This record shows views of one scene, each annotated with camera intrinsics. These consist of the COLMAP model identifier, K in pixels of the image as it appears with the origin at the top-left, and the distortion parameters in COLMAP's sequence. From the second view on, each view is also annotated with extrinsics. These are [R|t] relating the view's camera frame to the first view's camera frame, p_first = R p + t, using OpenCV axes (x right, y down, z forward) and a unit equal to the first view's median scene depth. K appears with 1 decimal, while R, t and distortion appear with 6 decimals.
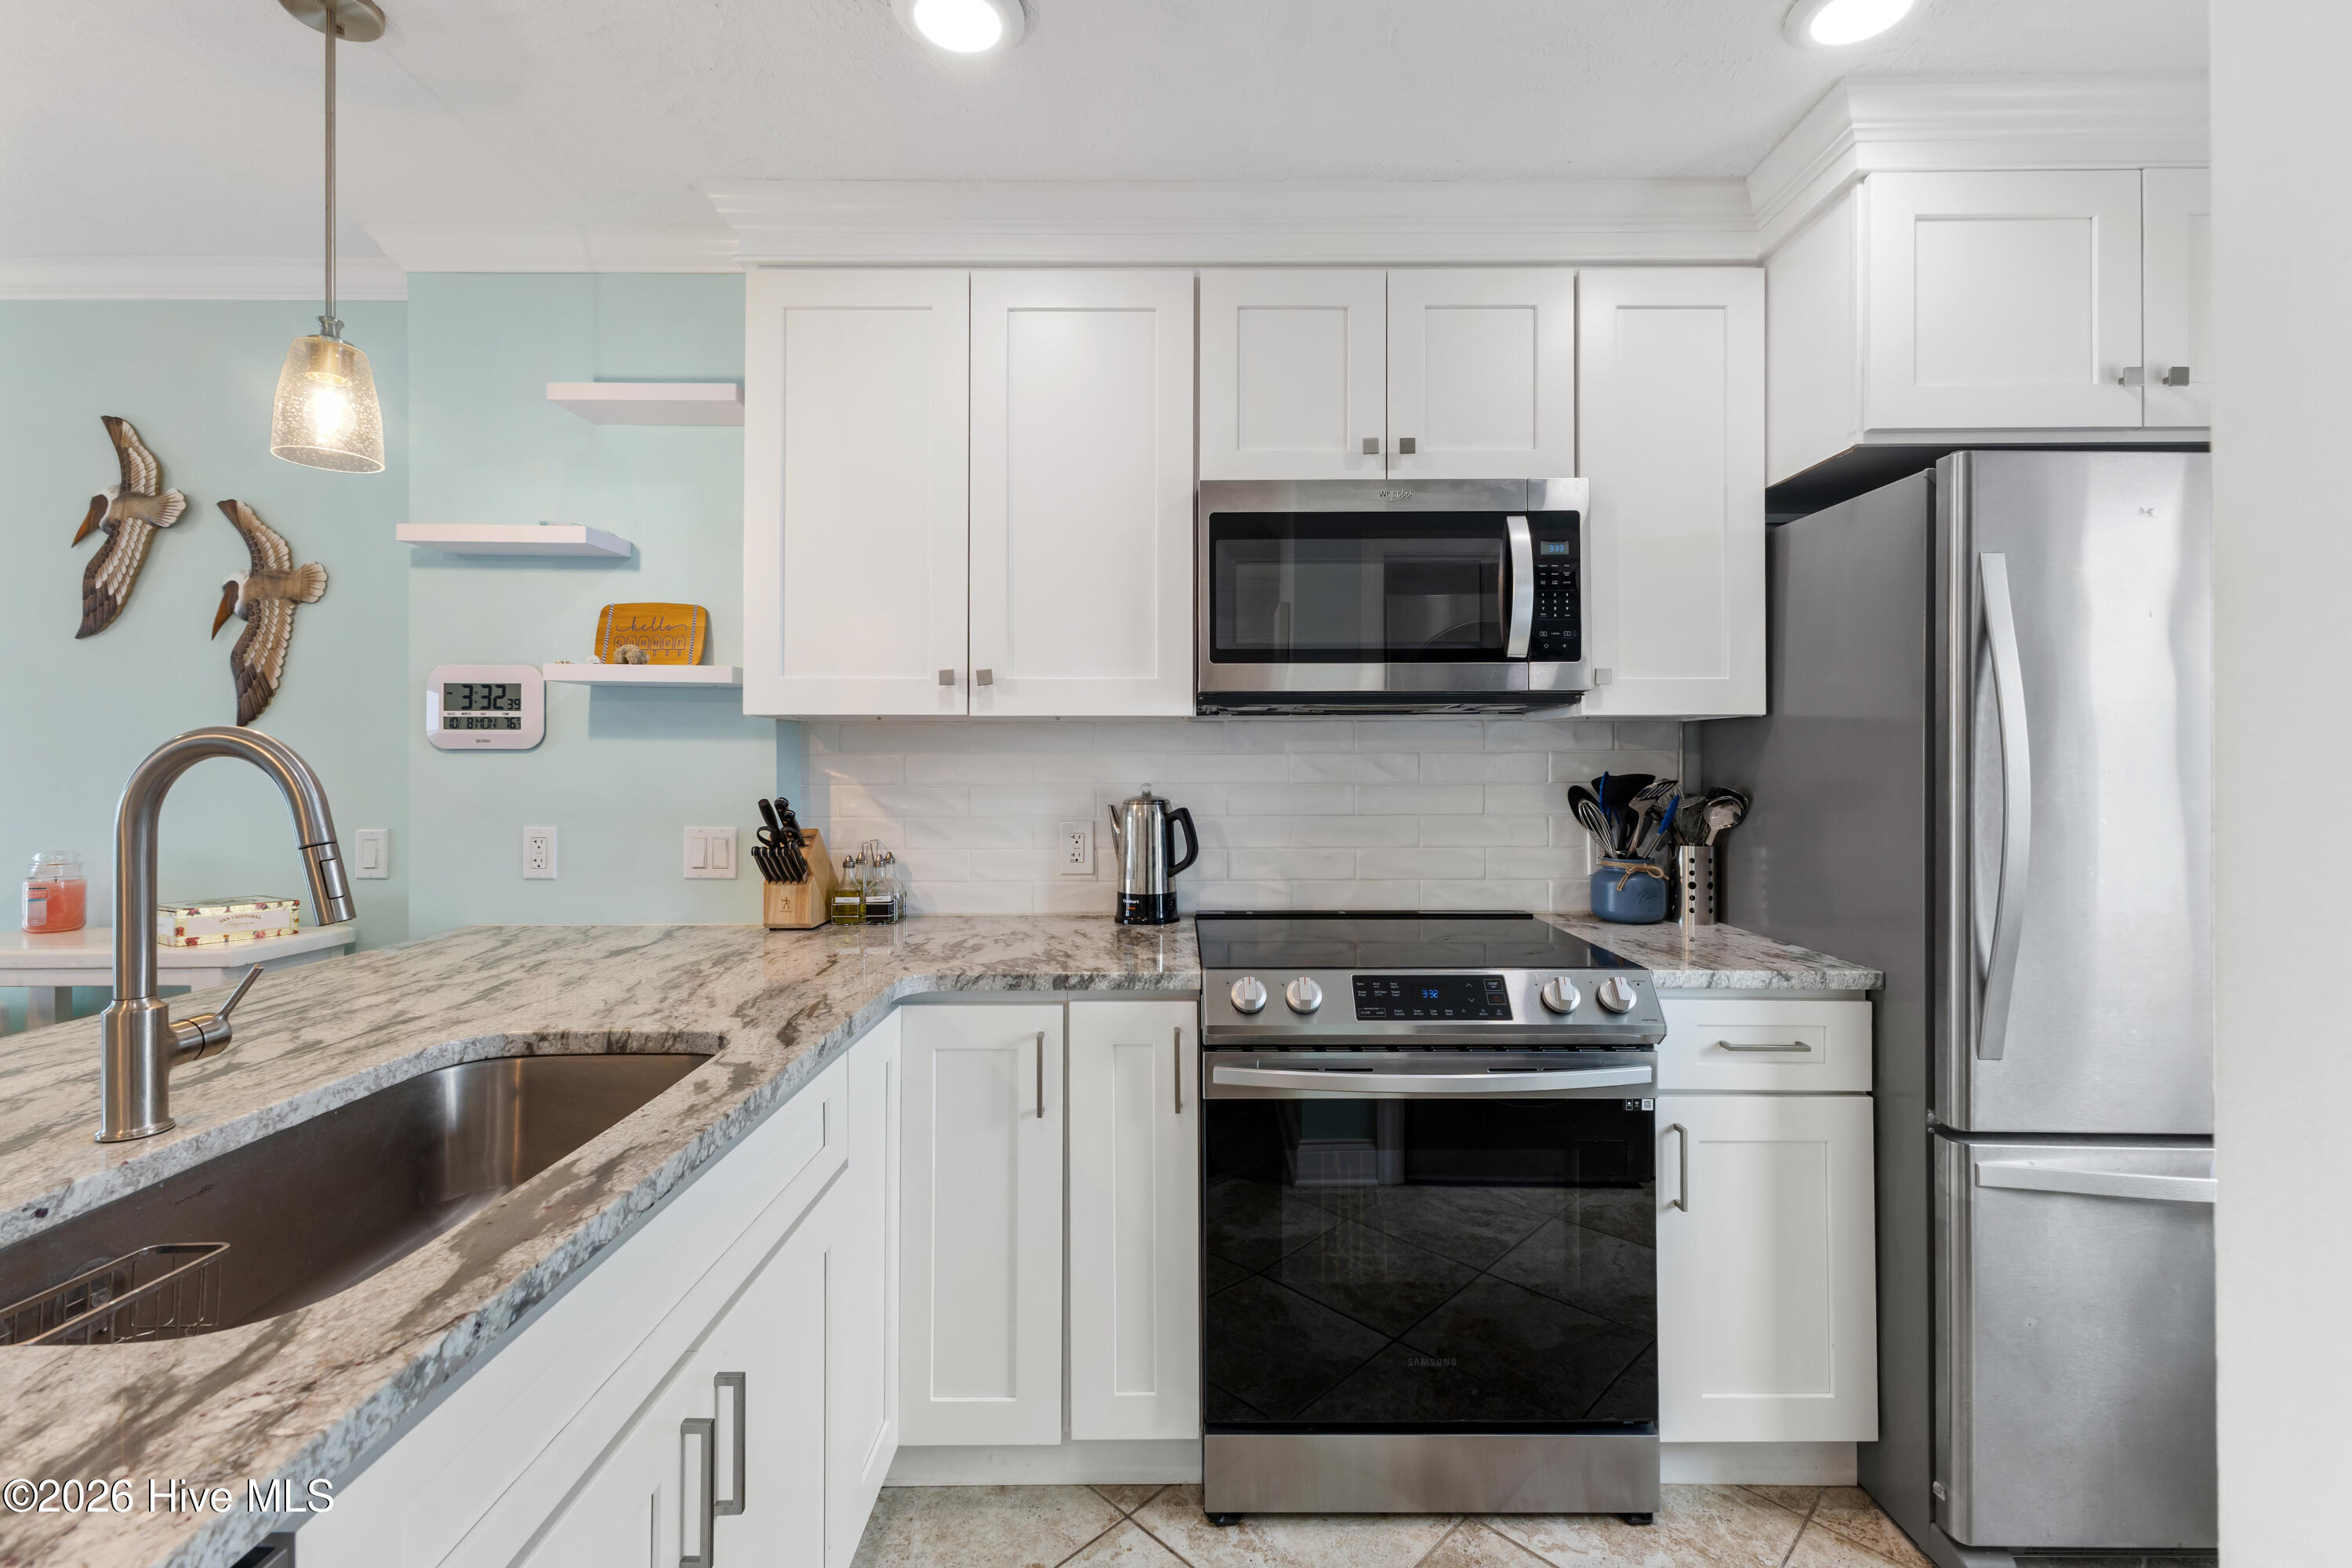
lens RADIAL K [[1015.9, 0, 1174.2], [0, 1015.9, 770.9], [0, 0, 1]] dist [0.008405, 0.000330]
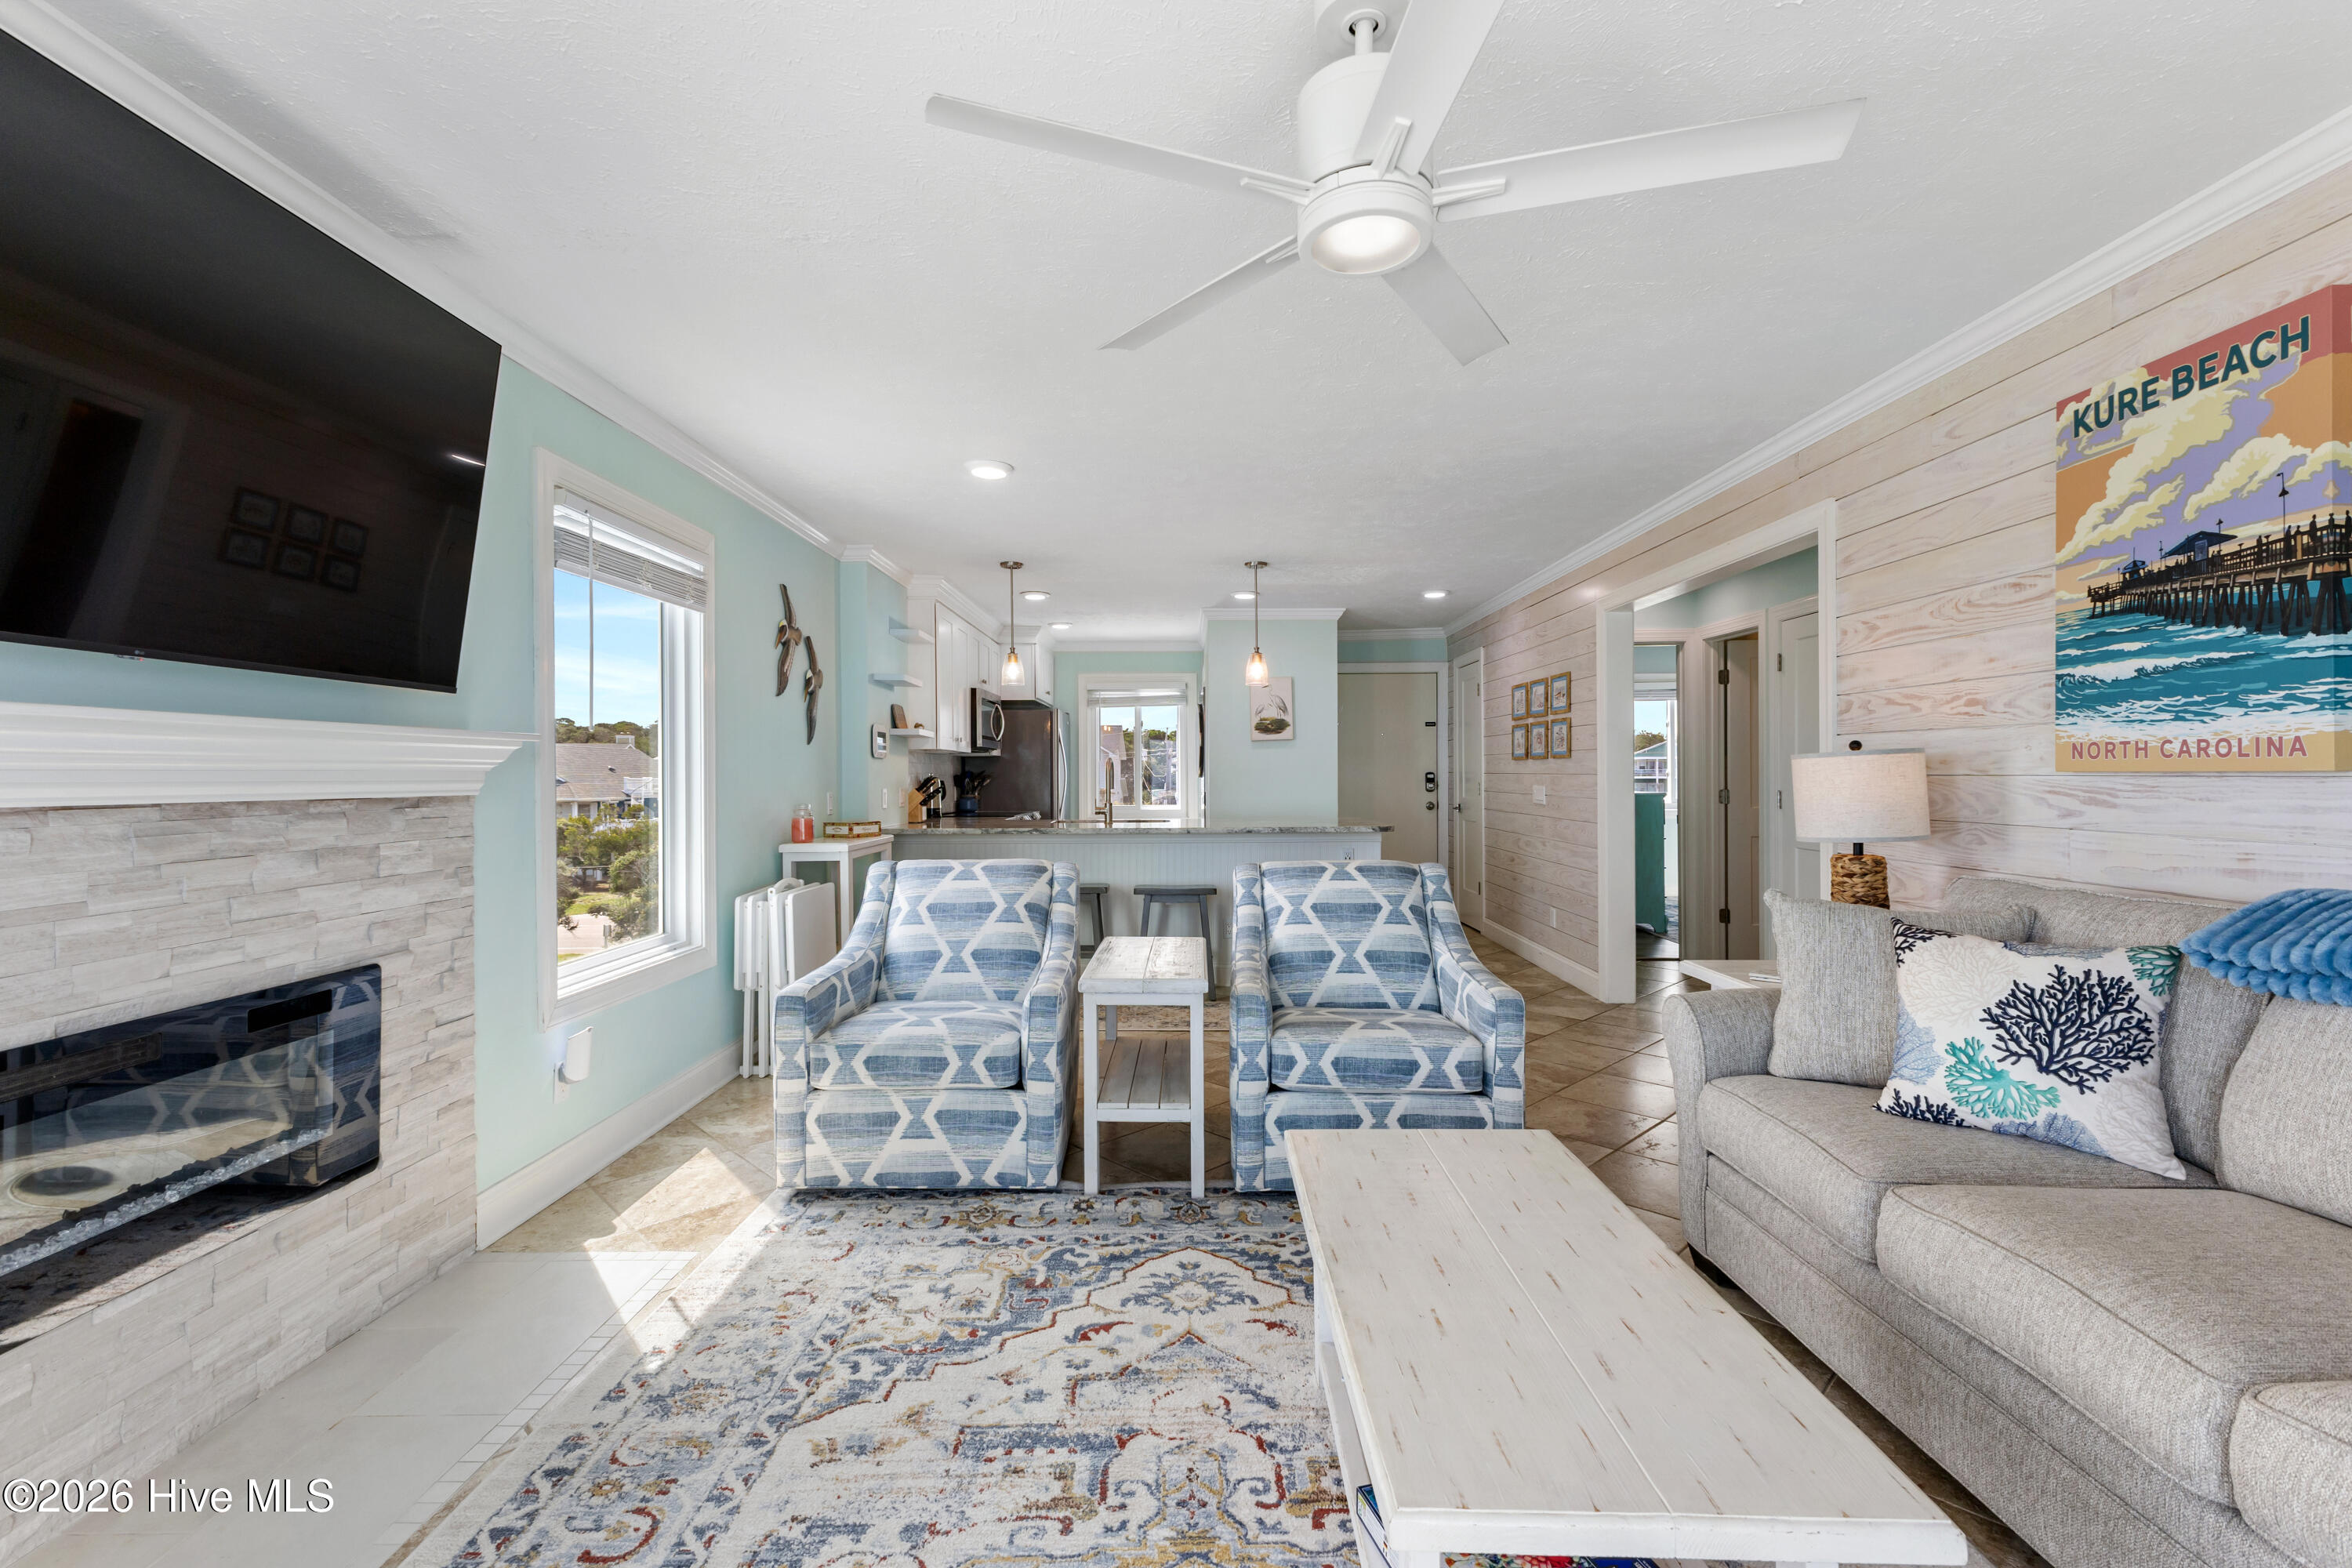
lens RADIAL K [[1014.1, 0, 1178.7], [0, 1014.1, 775.7], [0, 0, 1]] dist [0.009559, 0.000241]
pose [[0.002627, 0.001049, 0.999996, -3.236657], [0.010621, 0.999943, -0.001077, 0.034152], [-0.999940, 0.010624, 0.002616, 0.259144]]
